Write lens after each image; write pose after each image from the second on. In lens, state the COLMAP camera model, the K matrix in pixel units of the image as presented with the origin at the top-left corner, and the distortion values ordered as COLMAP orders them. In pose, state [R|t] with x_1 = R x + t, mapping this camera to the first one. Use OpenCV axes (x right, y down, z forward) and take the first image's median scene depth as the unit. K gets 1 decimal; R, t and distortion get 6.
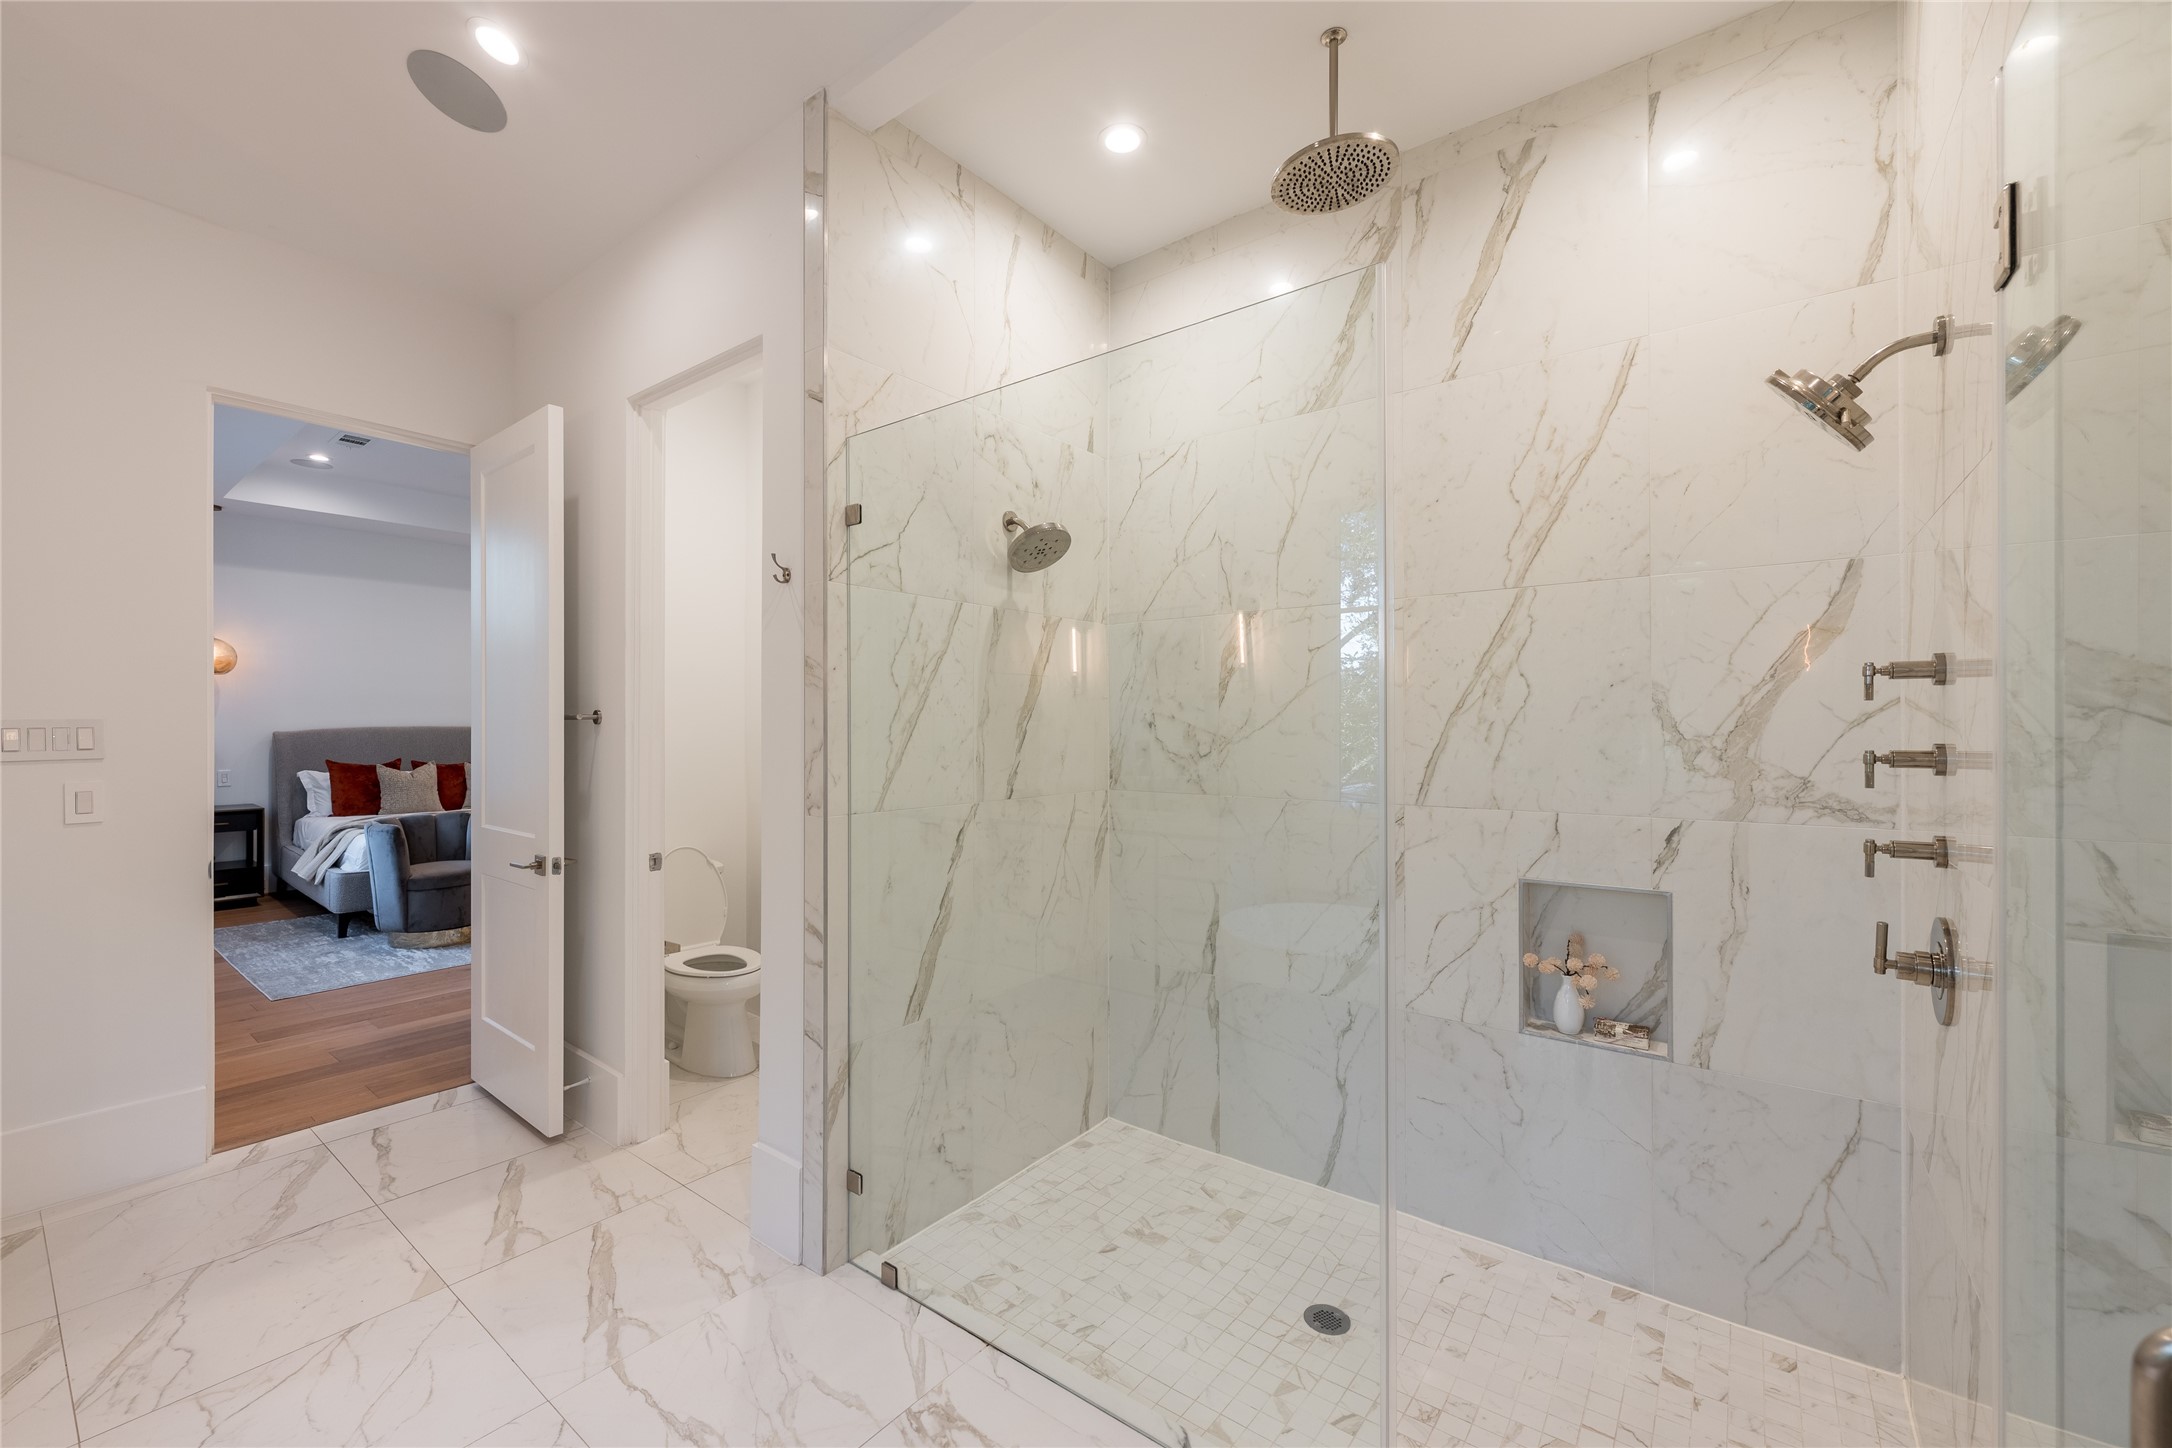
lens RADIAL K [[864.8, 0, 1090.3], [0, 864.8, 736.0], [0, 0, 1]] dist [0.000454, -0.000467]
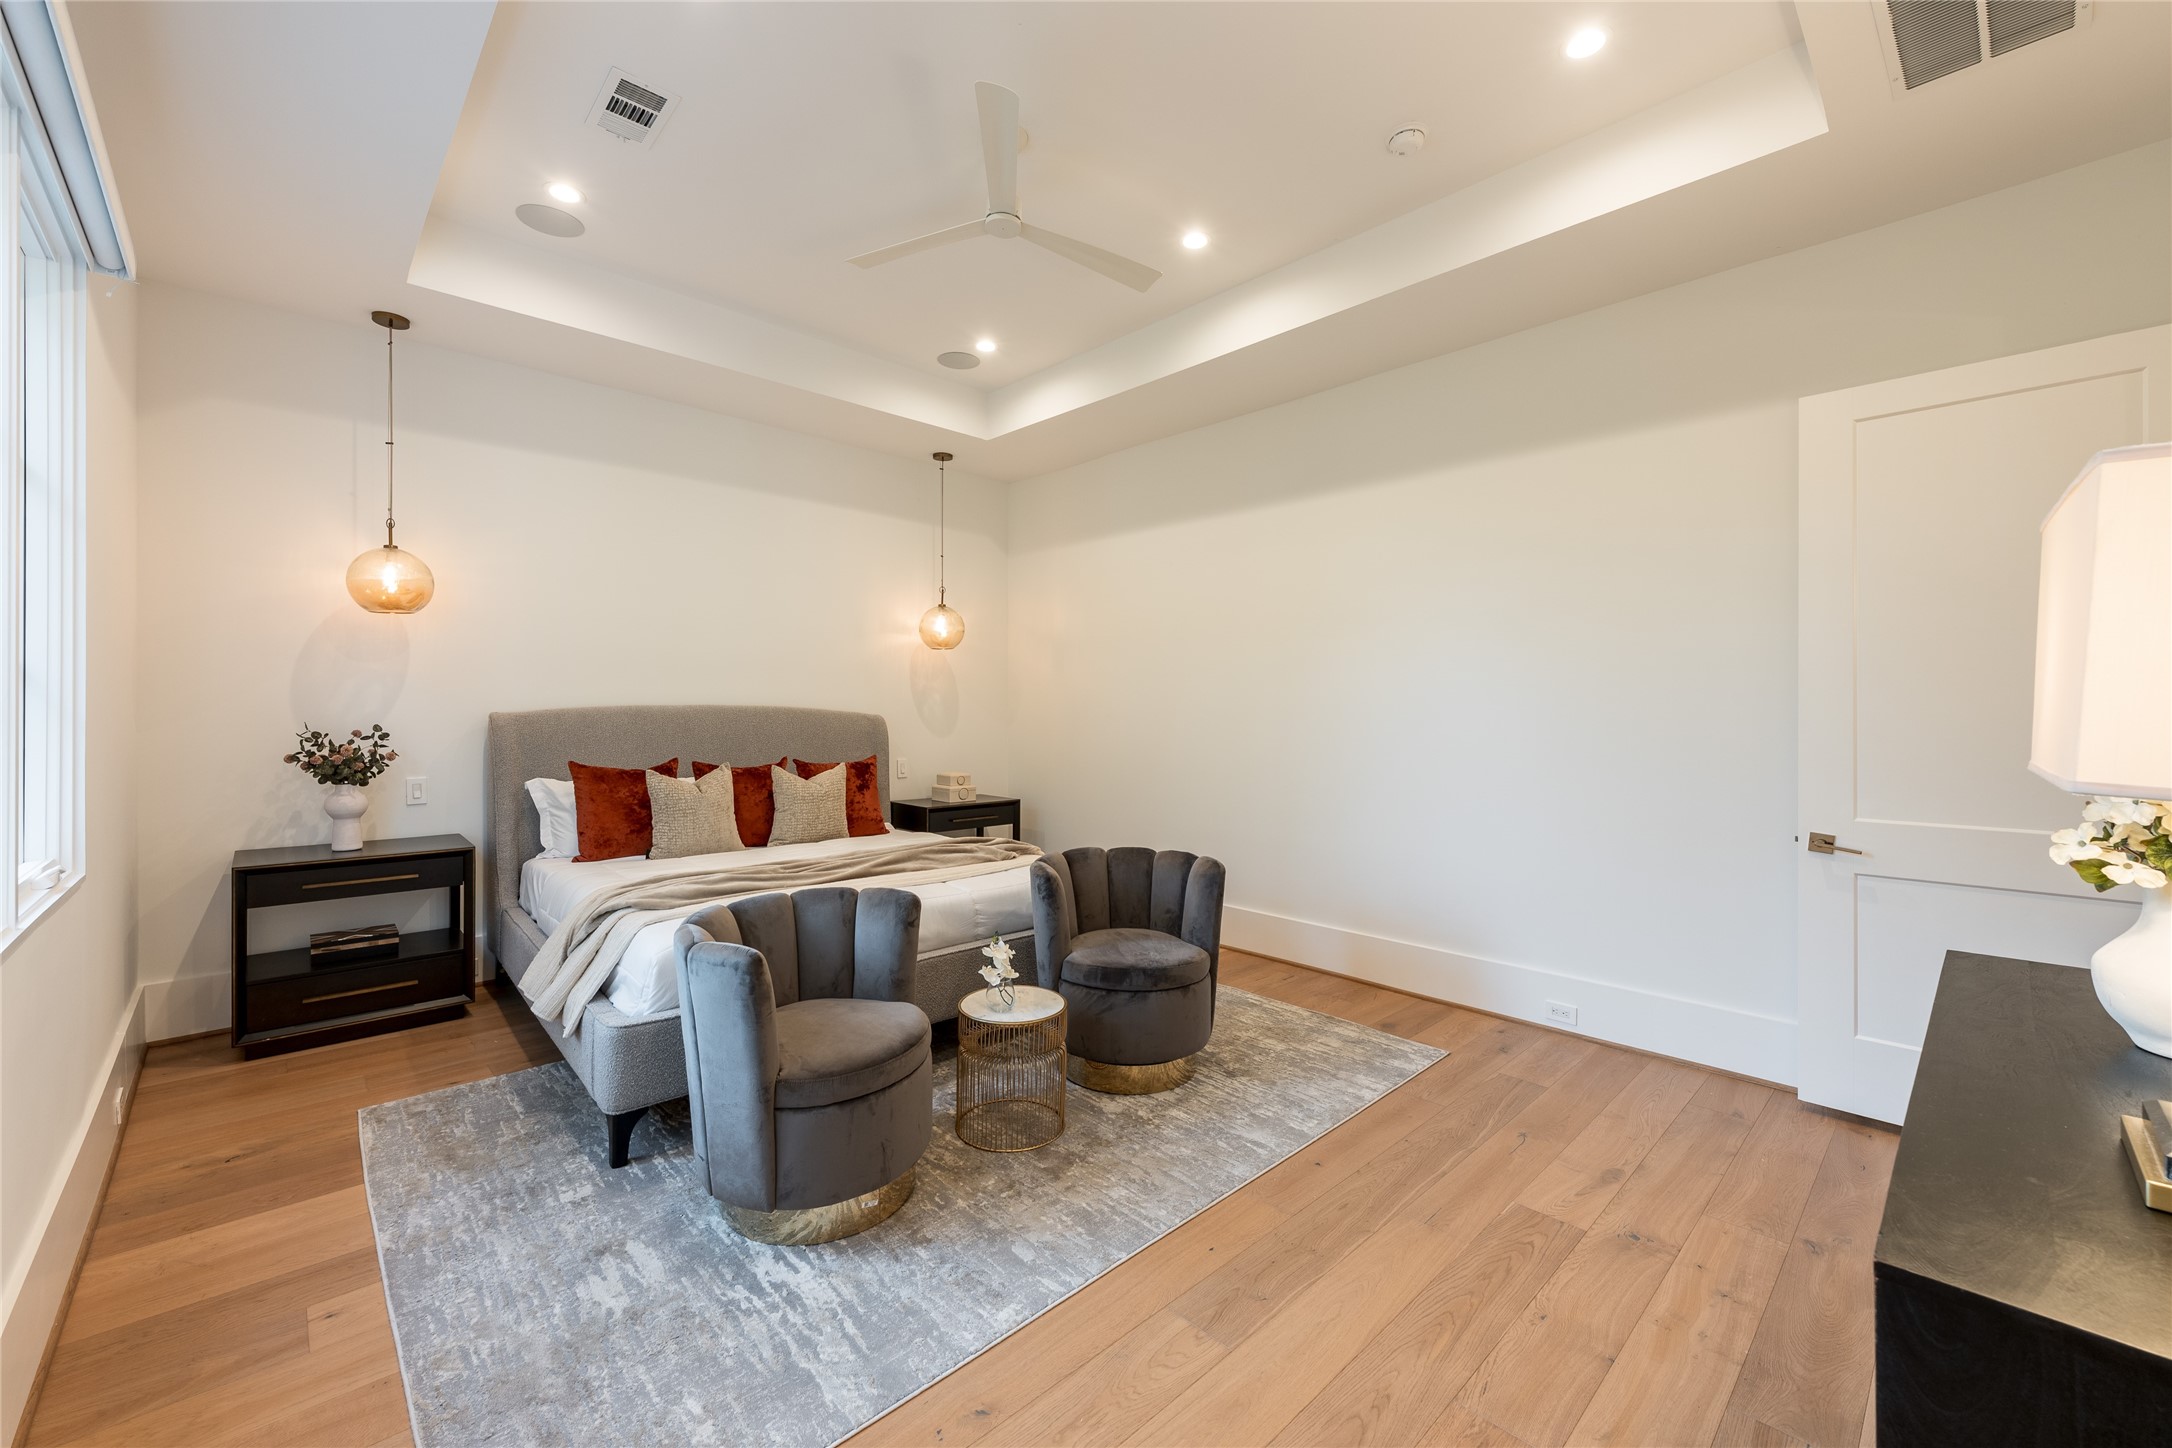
lens RADIAL K [[864.8, 0, 1097.9], [0, 864.8, 721.6], [0, 0, 1]] dist [0.000454, -0.000467]
pose [[0.989094, 0.007585, -0.147092, -1.071308], [-0.006675, 0.999955, 0.006674, -0.015012], [0.147136, -0.005619, 0.989100, 1.142330]]
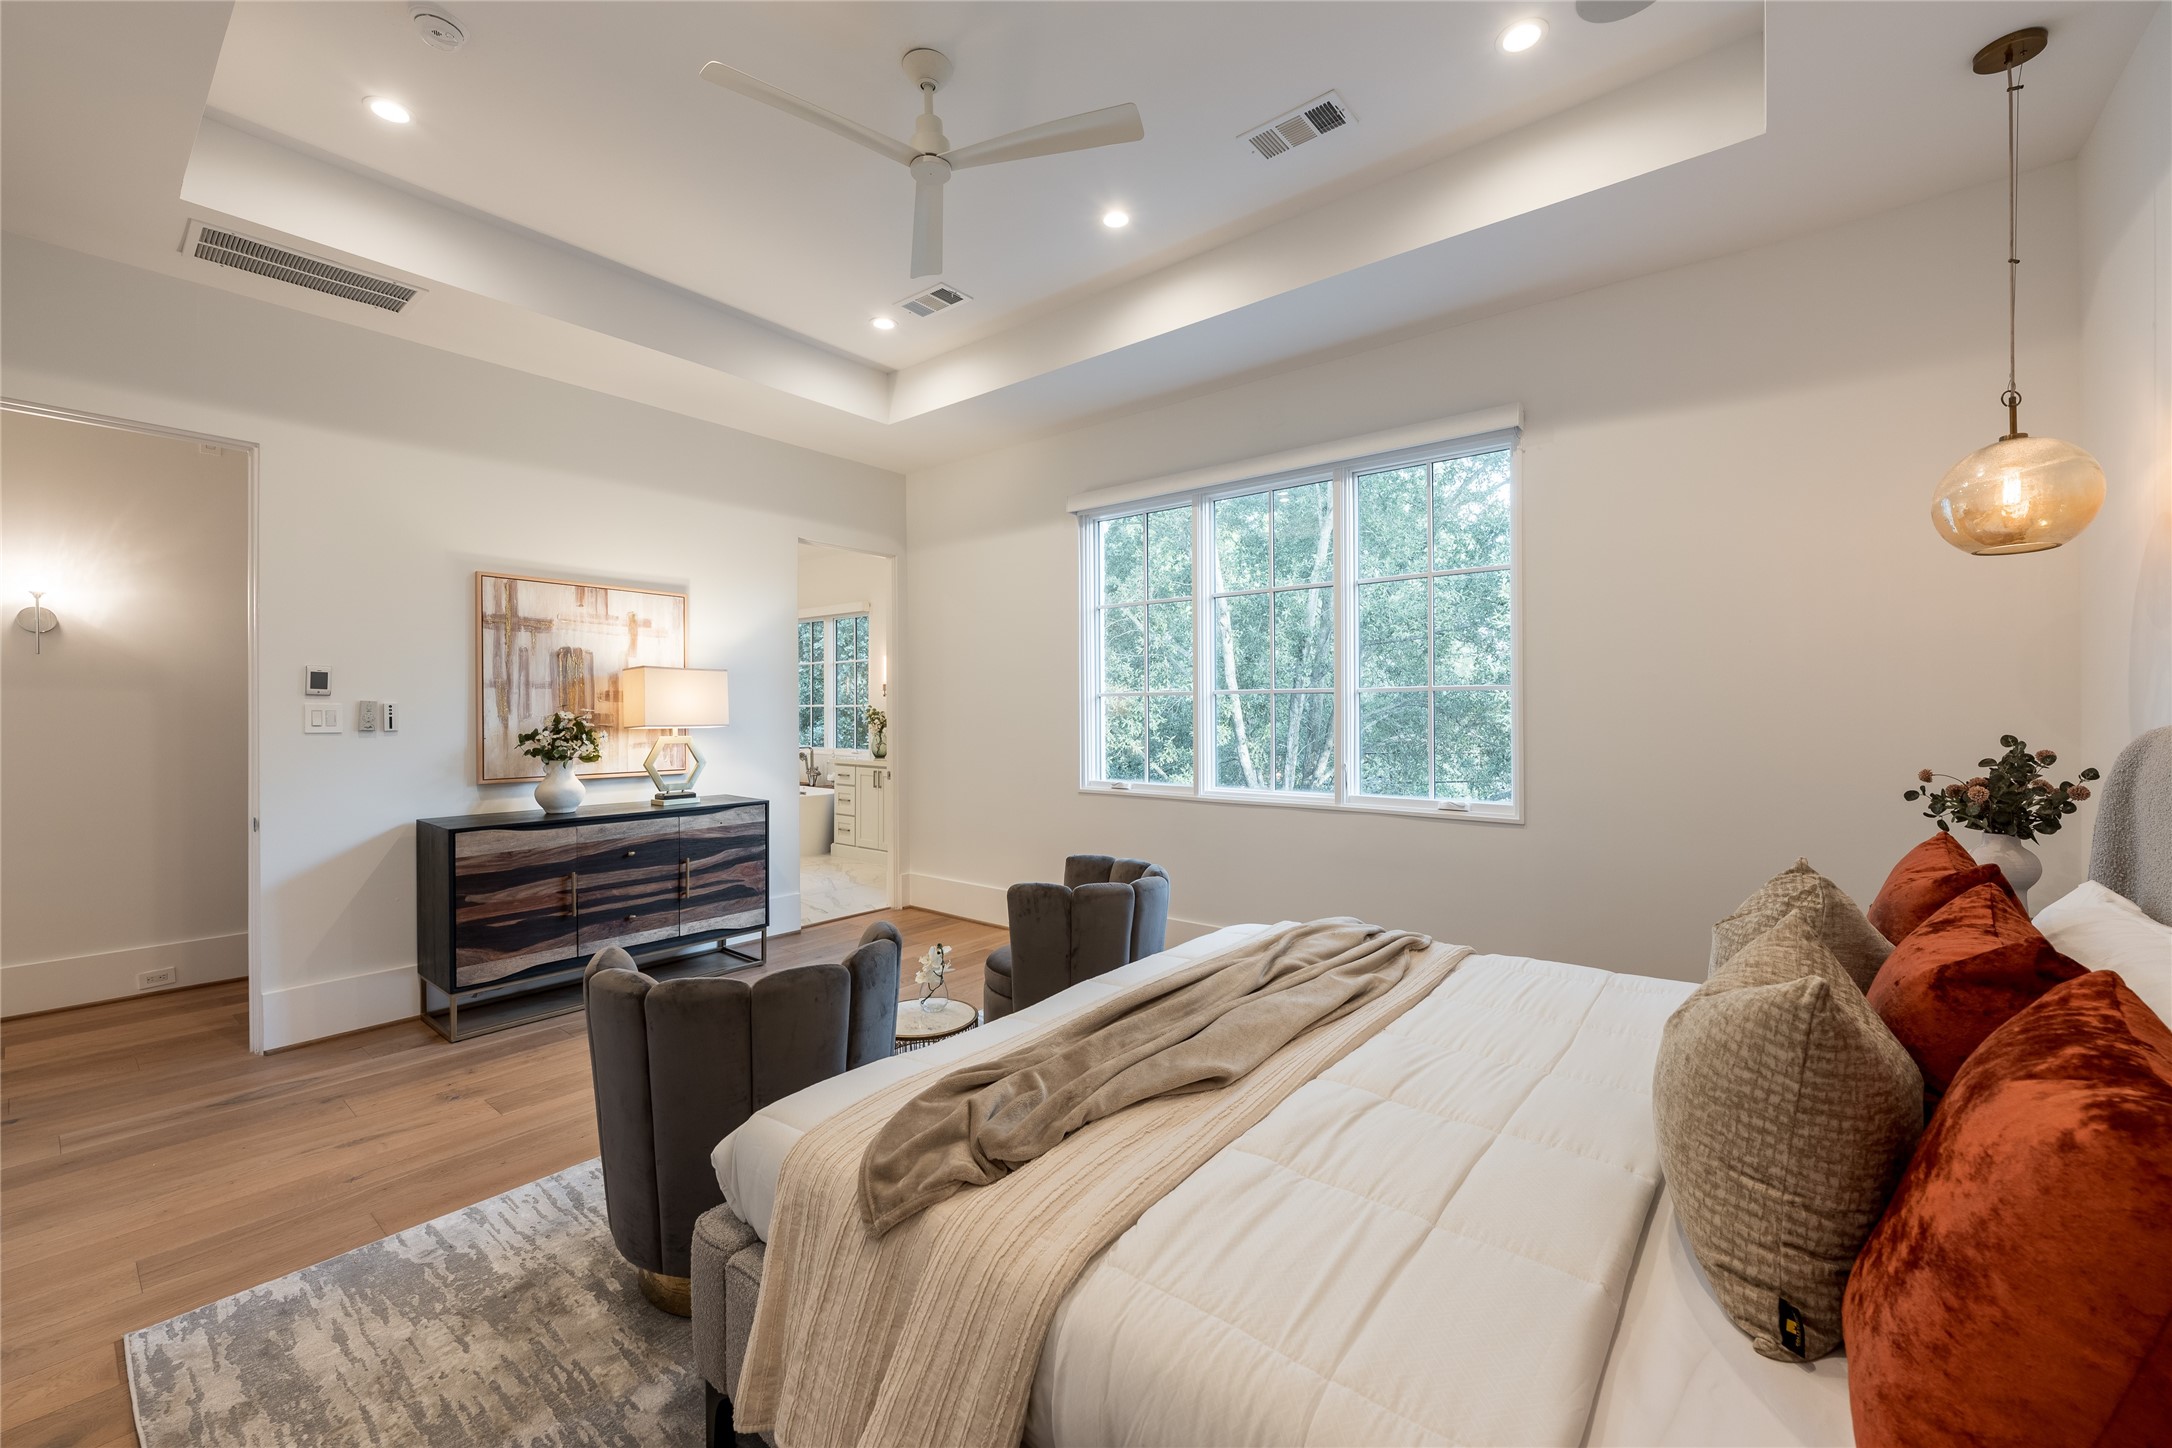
lens RADIAL K [[864.8, 0, 1094.8], [0, 864.8, 716.4], [0, 0, 1]] dist [0.000454, -0.000467]
pose [[-0.999728, 0.003572, 0.023045, -1.528090], [0.003978, 0.999837, 0.017584, -0.034014], [-0.022978, 0.017671, -0.999580, 3.070241]]
